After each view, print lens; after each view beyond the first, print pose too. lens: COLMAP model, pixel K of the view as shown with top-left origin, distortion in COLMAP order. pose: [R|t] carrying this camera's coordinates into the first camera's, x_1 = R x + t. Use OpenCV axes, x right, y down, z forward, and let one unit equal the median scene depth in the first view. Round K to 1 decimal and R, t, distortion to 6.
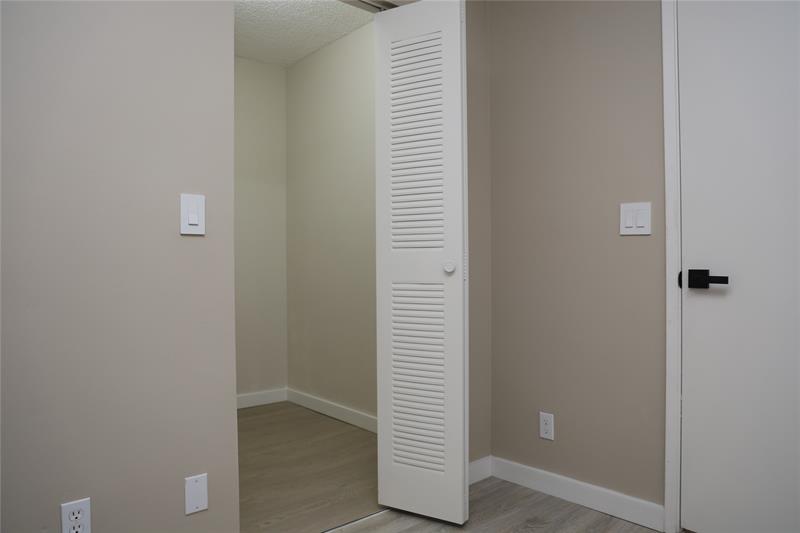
lens RADIAL K [[552.0, 0, 406.6], [0, 552.0, 260.6], [0, 0, 1]] dist [-0.046850, 0.002442]
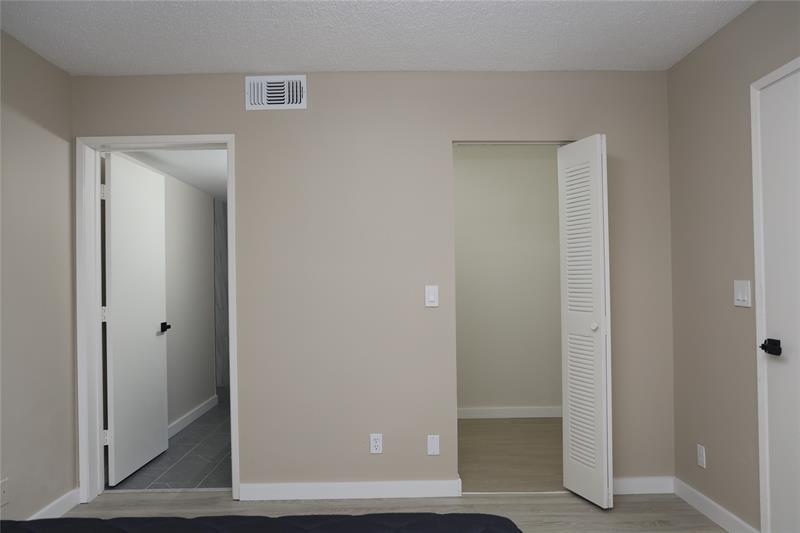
lens RADIAL K [[587.9, 0, 401.9], [0, 587.9, 269.5], [0, 0, 1]] dist [-0.031410, 0.008133]
pose [[0.757855, -0.018879, -0.652150, 0.683974], [0.009033, 0.999789, -0.018445, -0.111265], [0.652360, 0.008087, 0.757866, -0.482787]]
